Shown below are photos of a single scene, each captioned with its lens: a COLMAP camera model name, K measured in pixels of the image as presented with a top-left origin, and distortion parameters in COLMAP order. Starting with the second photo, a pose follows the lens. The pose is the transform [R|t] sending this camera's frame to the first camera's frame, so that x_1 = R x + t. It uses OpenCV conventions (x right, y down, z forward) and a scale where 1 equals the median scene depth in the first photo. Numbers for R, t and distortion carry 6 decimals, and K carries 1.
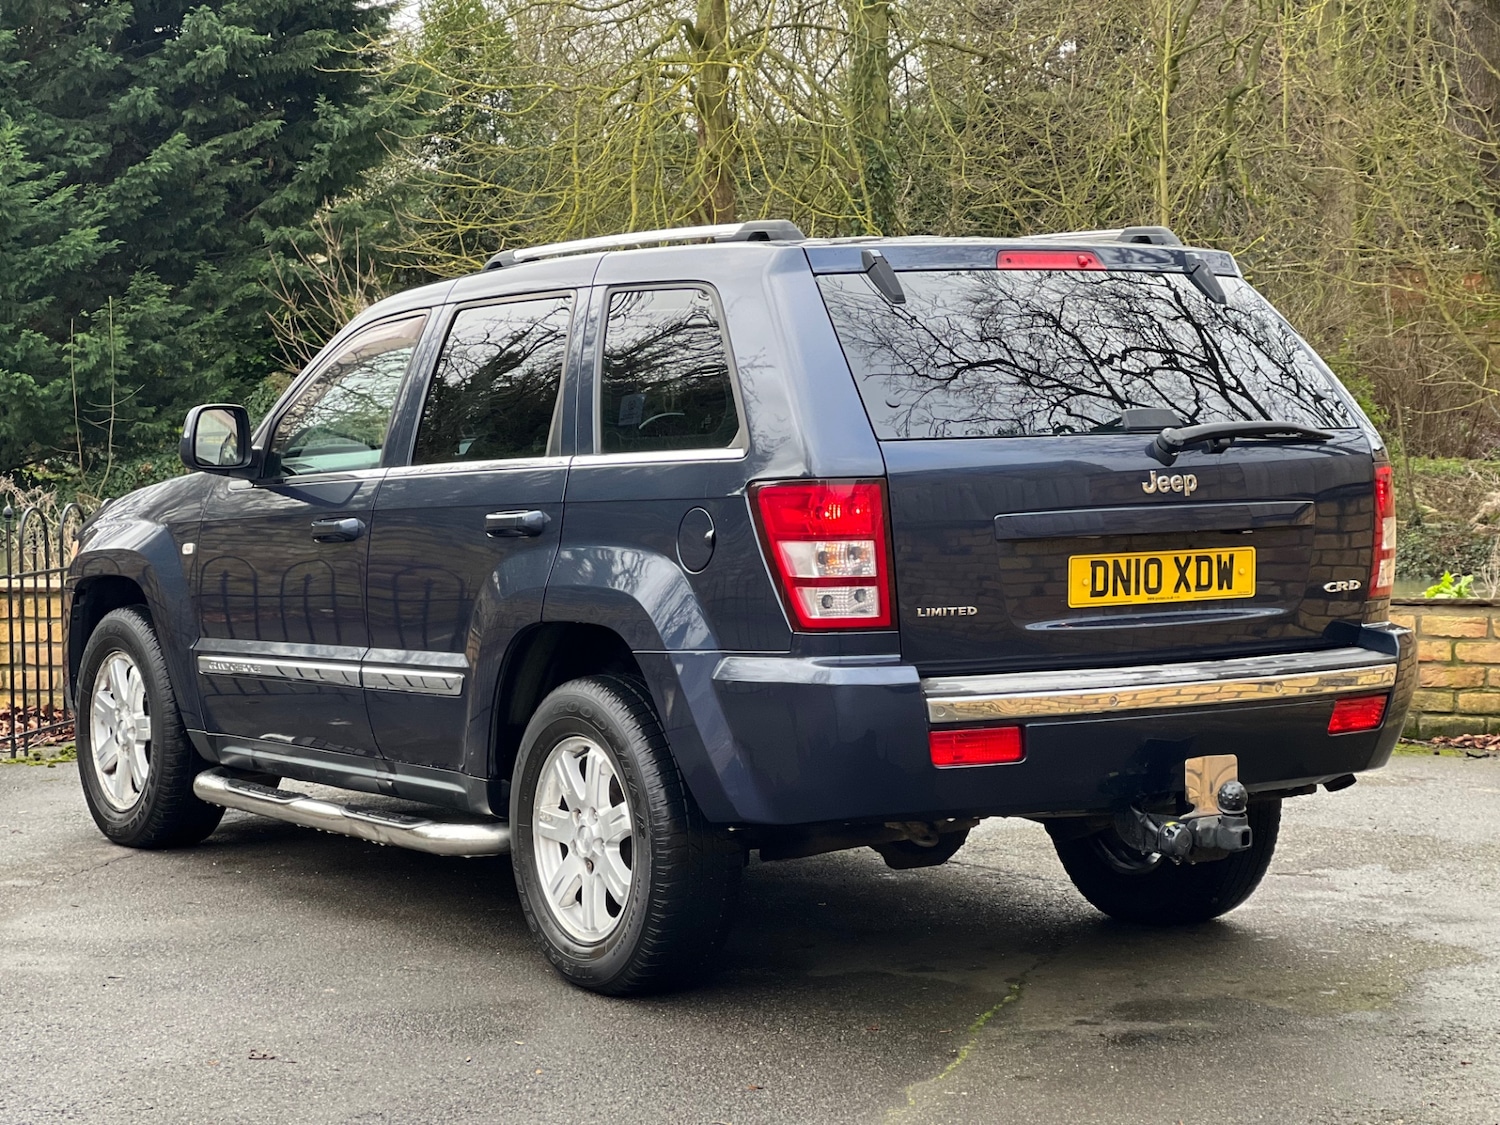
lens RADIAL K [[3331.9, 0, 757.8], [0, 3331.9, 555.5], [0, 0, 1]] dist [0.234795, 0.000000]
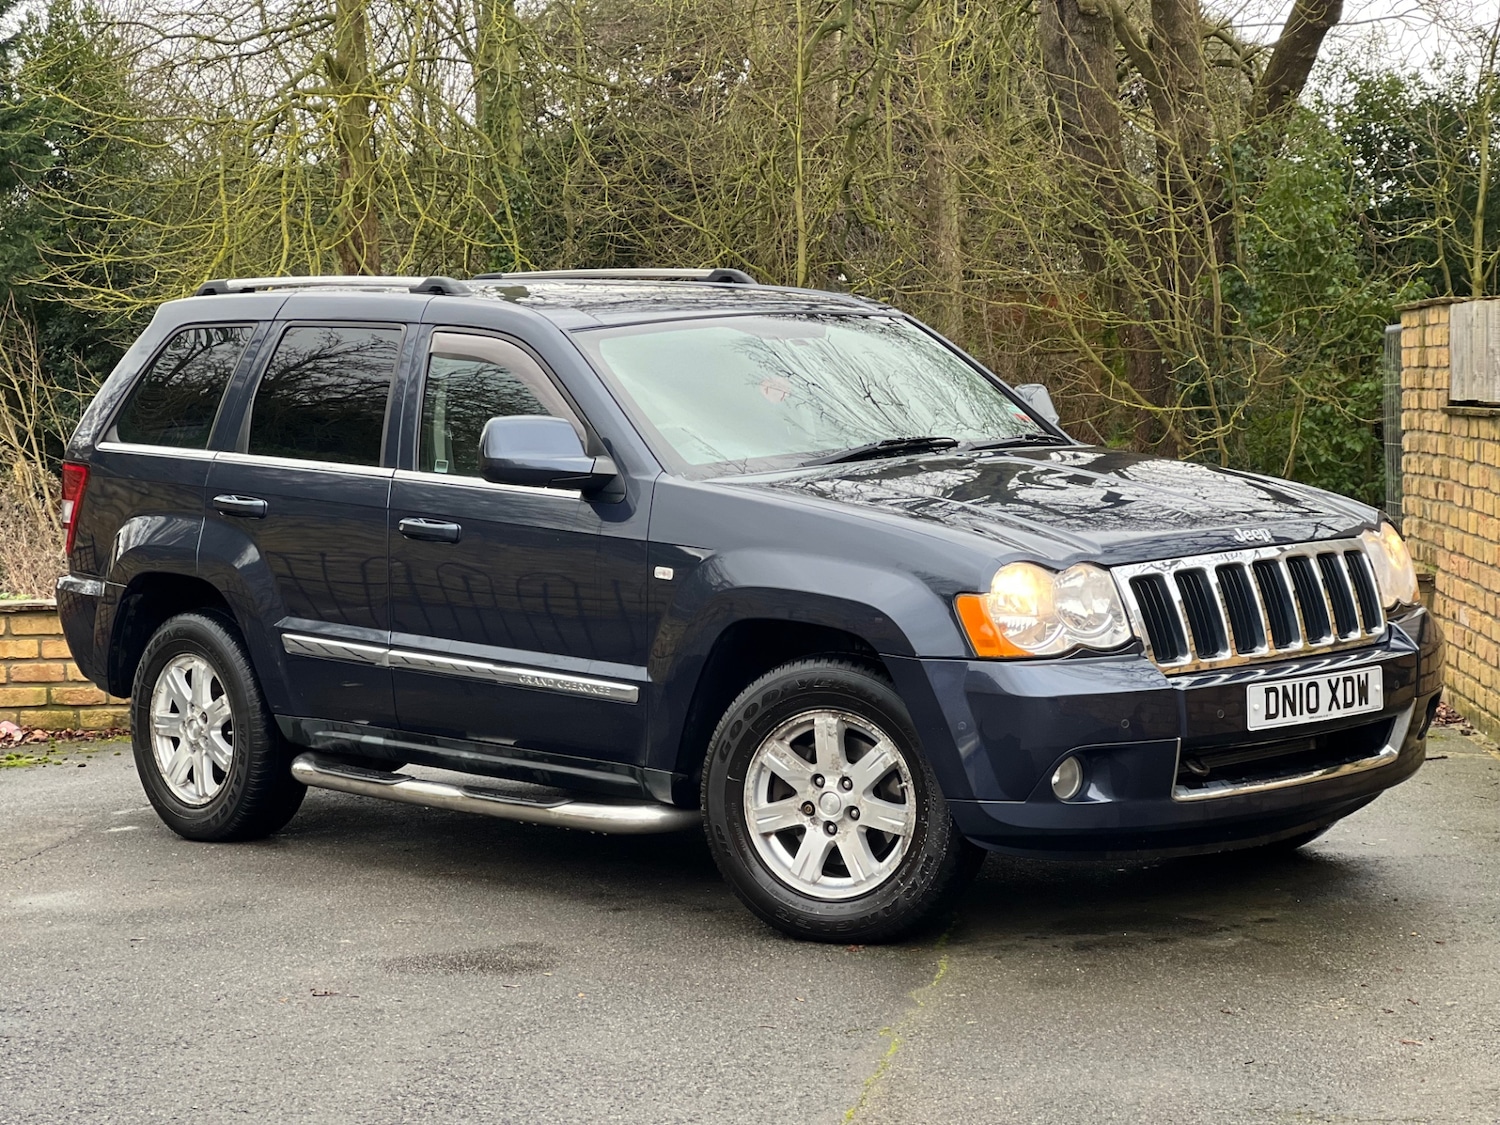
lens RADIAL K [[3331.9, 0, 759.0], [0, 3331.9, 547.8], [0, 0, 1]] dist [0.234795, 0.000000]
pose [[0.990967, -0.026693, 0.131420, -0.032149], [0.028233, 0.999553, -0.009866, 0.003710], [-0.131098, 0.013487, 0.991278, -0.025504]]
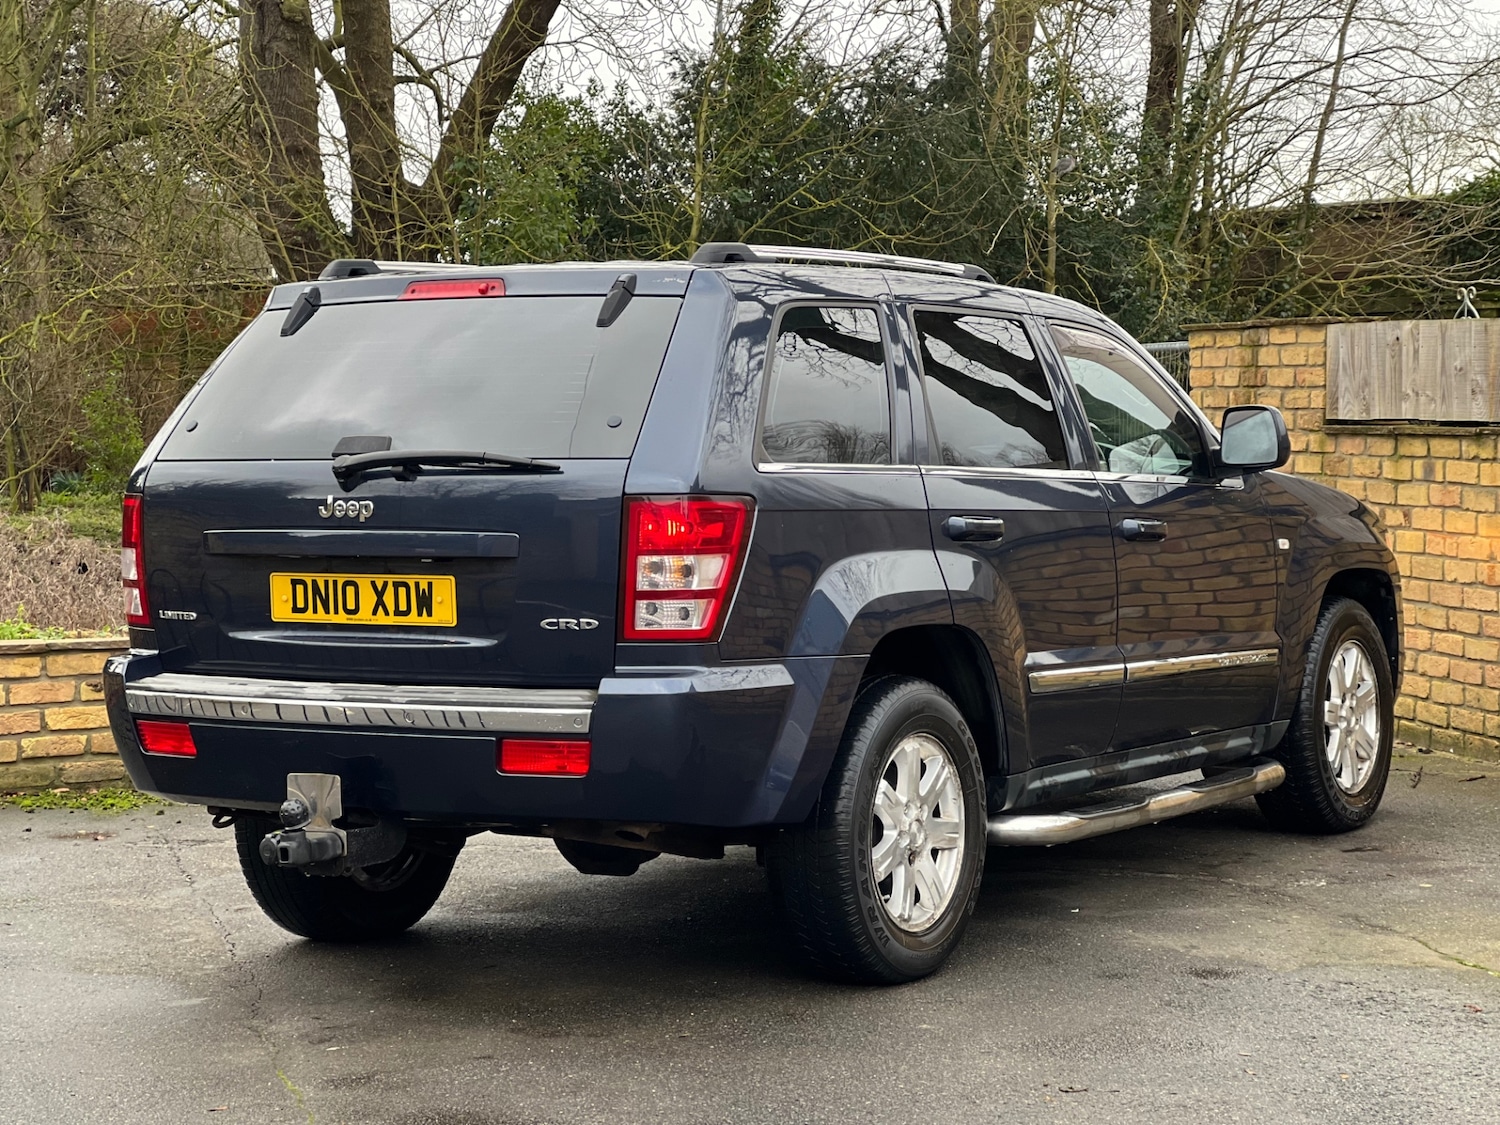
lens RADIAL K [[3331.9, 0, 758.3], [0, 3331.9, 542.4], [0, 0, 1]] dist [0.234795, 0.000000]
pose [[0.884135, -0.034604, 0.465949, -0.147416], [0.041982, 0.999103, -0.005463, -0.001599], [-0.465342, 0.024392, 0.884795, 0.039547]]
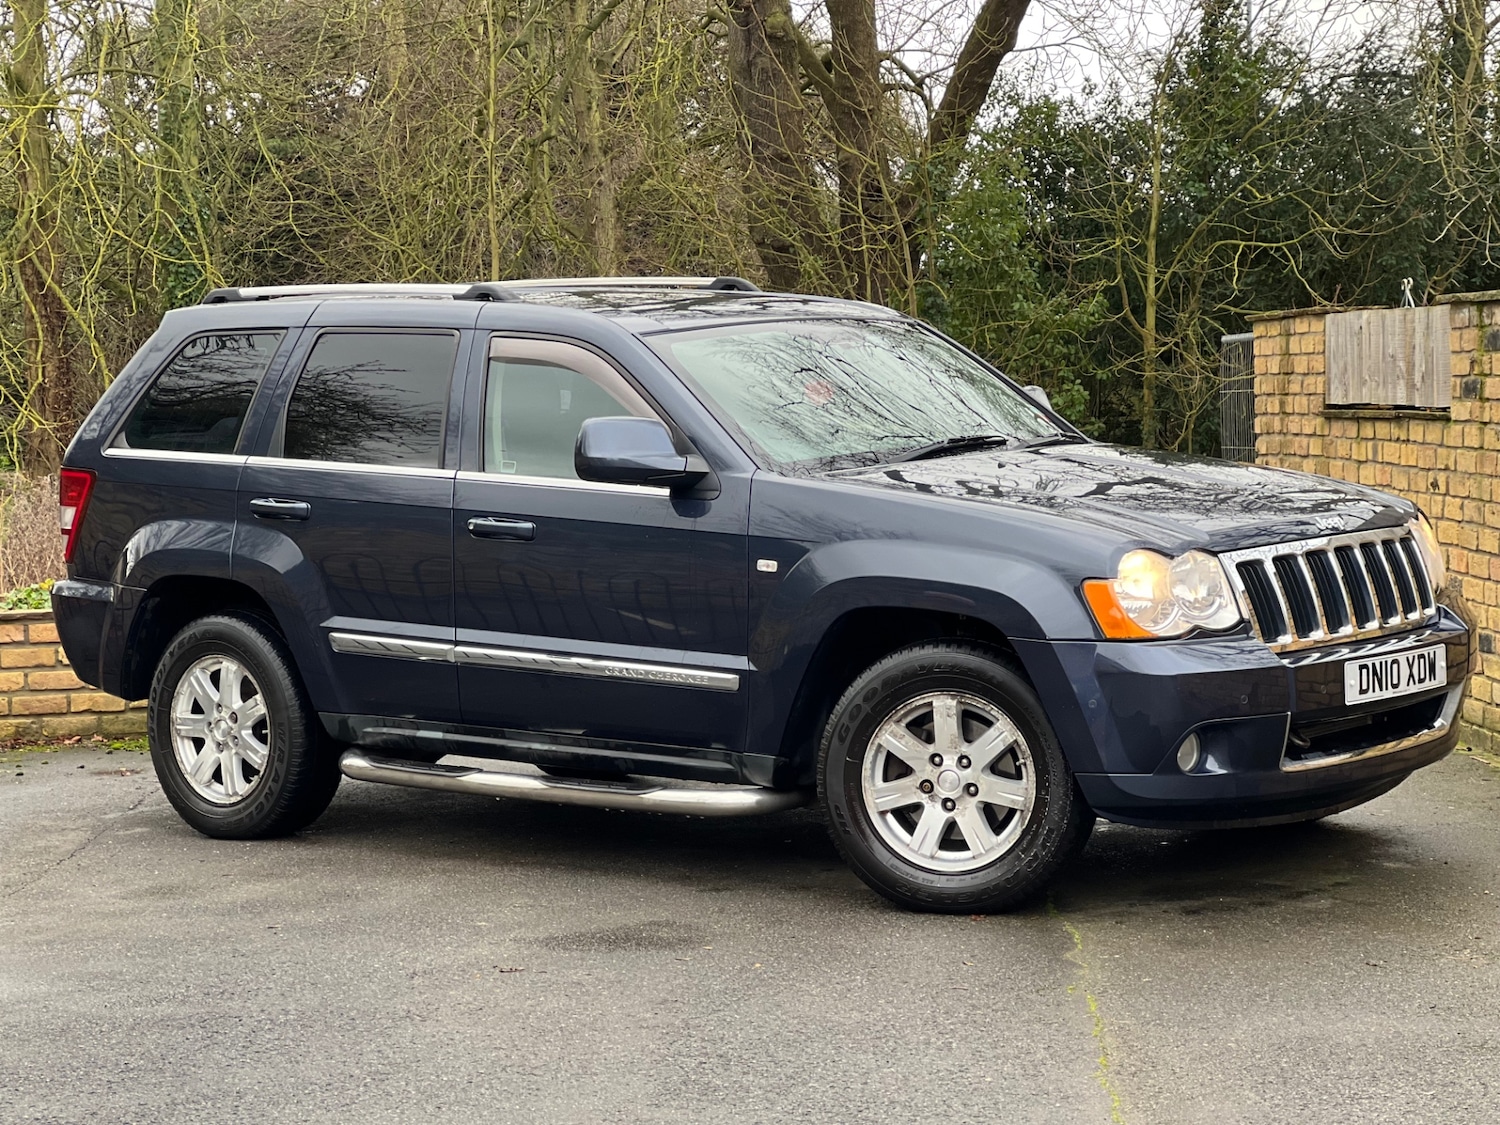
lens RADIAL K [[3331.9, 0, 771.5], [0, 3331.9, 524.1], [0, 0, 1]] dist [0.234795, 0.000000]
pose [[0.963966, -0.034146, 0.263823, -0.078492], [0.040303, 0.999026, -0.017960, 0.004454], [-0.262953, 0.027946, 0.964404, -0.029292]]
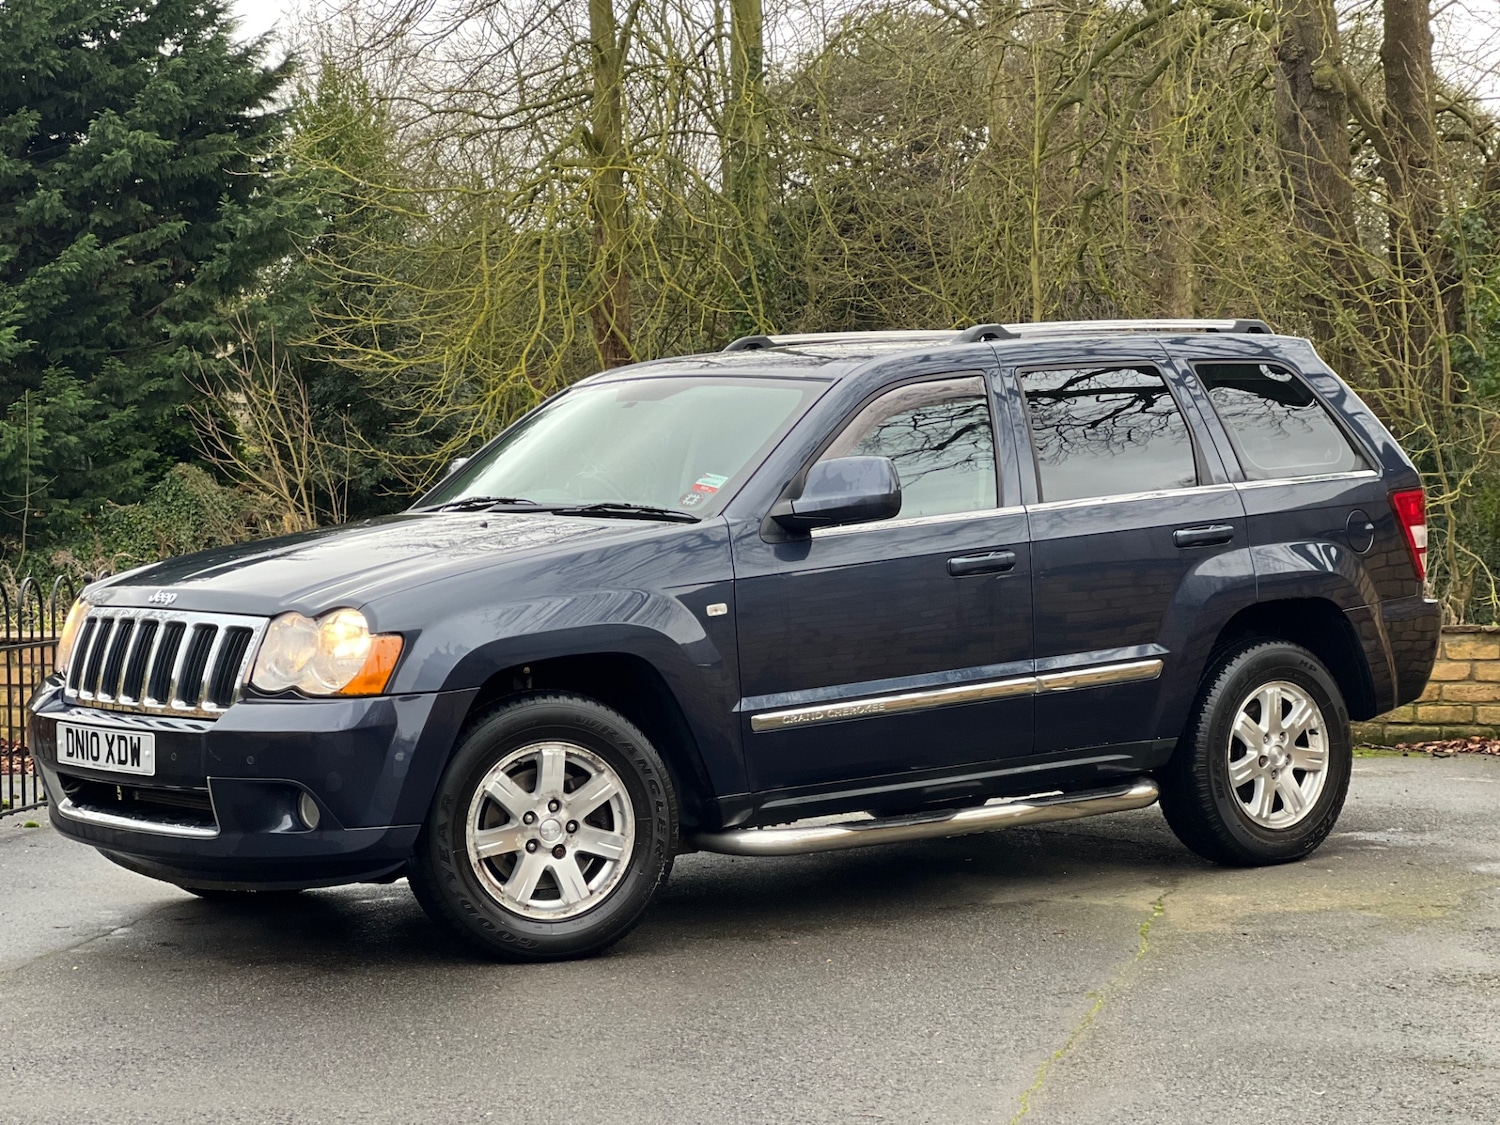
lens RADIAL K [[3331.9, 0, 751.5], [0, 3331.9, 564.1], [0, 0, 1]] dist [0.234795, 0.000000]
pose [[0.998131, -0.010358, 0.060234, -0.037003], [0.011919, 0.999601, -0.025615, 0.007071], [-0.059945, 0.026286, 0.997856, -0.064106]]
